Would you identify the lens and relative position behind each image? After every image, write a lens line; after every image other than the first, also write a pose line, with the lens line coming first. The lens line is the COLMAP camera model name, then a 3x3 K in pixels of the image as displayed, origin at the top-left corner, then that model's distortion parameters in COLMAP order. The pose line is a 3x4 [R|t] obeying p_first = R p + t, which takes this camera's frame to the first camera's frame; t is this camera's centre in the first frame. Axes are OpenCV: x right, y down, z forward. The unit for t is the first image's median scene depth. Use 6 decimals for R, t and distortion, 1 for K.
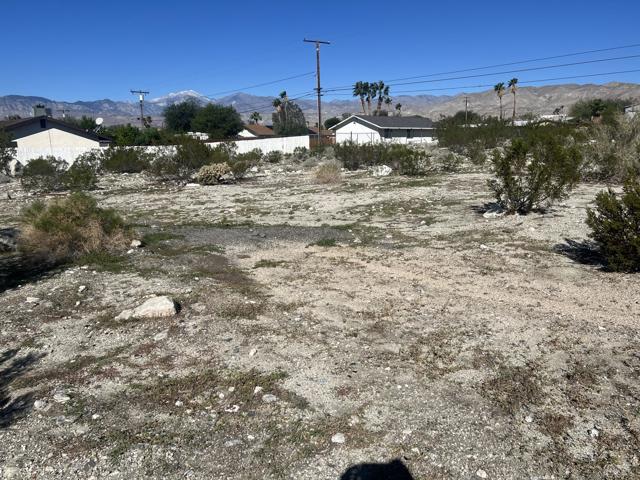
lens RADIAL K [[479.5, 0, 317.7], [0, 479.5, 246.0], [0, 0, 1]] dist [0.066526, -0.078905]
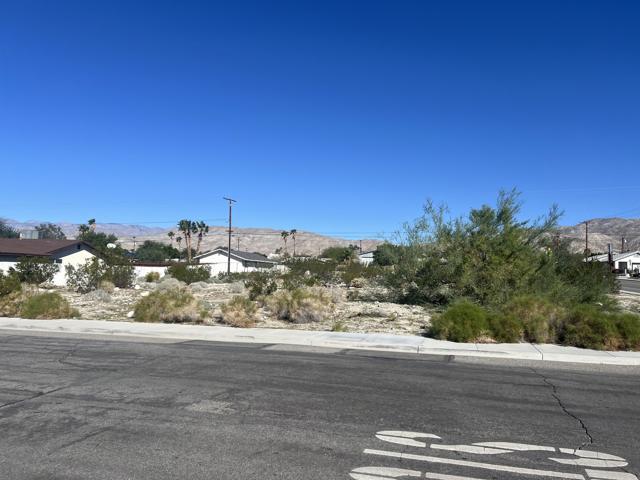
lens RADIAL K [[479.5, 0, 316.3], [0, 479.5, 246.2], [0, 0, 1]] dist [0.066526, -0.078905]
pose [[0.841246, 0.069338, 0.536188, -2.646615], [0.074017, 0.967634, -0.241259, 0.343896], [-0.535562, 0.242645, 0.808886, -1.206311]]
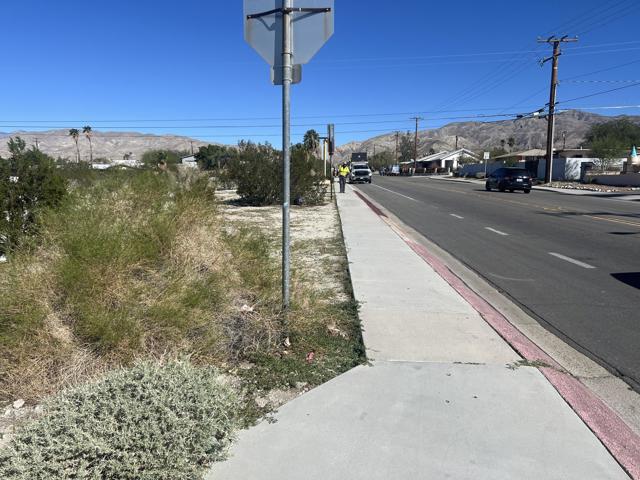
lens RADIAL K [[479.5, 0, 320.3], [0, 479.5, 240.5], [0, 0, 1]] dist [0.066526, -0.078905]
pose [[0.679858, -0.075885, 0.729407, -0.551774], [0.145877, 0.988749, -0.033102, 0.218969], [-0.718688, 0.128908, 0.683279, -0.893389]]
